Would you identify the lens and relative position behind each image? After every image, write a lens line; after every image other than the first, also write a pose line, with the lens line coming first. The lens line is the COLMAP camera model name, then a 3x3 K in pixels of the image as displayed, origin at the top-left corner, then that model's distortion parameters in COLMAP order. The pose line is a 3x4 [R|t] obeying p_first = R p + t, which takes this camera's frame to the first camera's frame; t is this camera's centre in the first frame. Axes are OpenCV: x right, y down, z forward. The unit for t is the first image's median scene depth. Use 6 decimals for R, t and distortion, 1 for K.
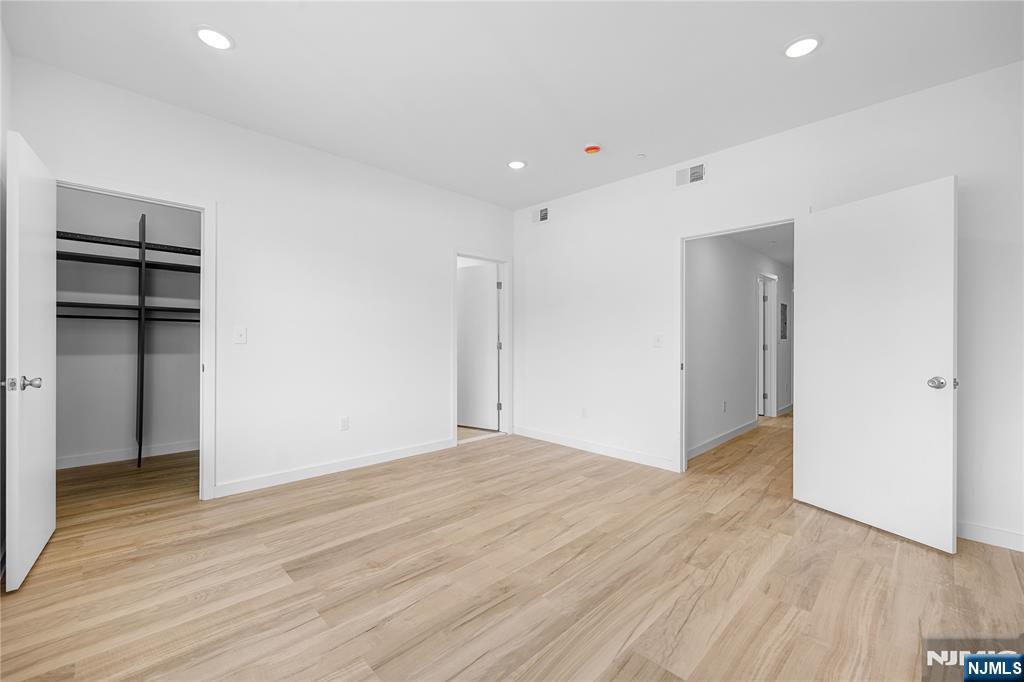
lens RADIAL K [[417.3, 0, 509.2], [0, 417.3, 336.2], [0, 0, 1]] dist [-0.000741, -0.000303]
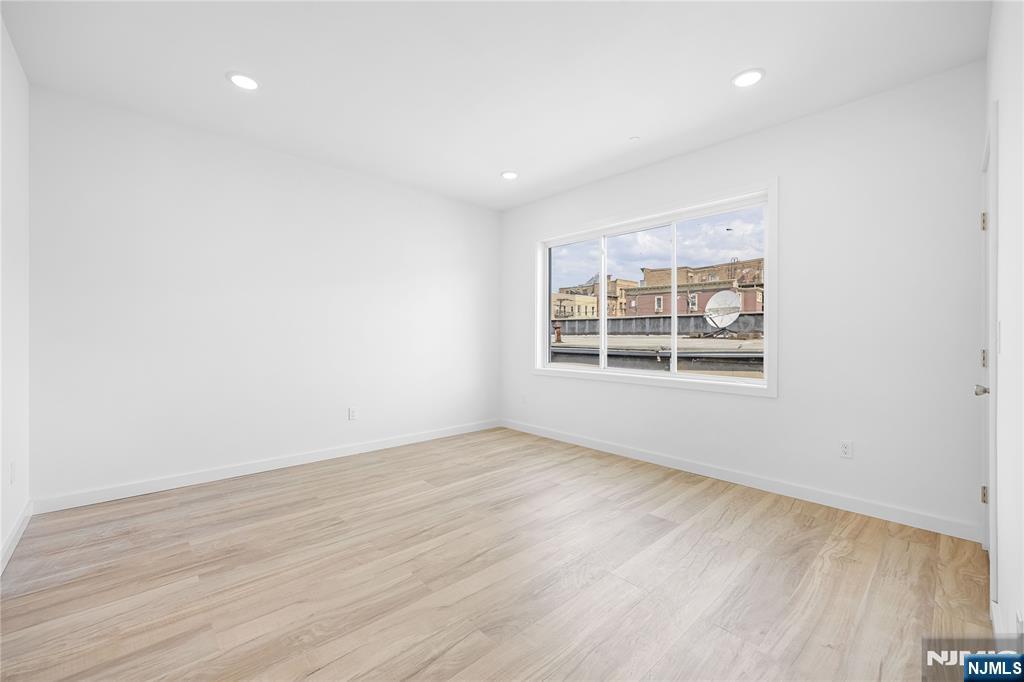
lens RADIAL K [[417.3, 0, 509.2], [0, 417.3, 336.2], [0, 0, 1]] dist [-0.000741, -0.000303]
pose [[-0.999344, -0.013606, 0.033563, -0.076035], [-0.013715, 0.999901, -0.003033, 0.009790], [-0.033518, -0.003491, -0.999432, 2.012068]]
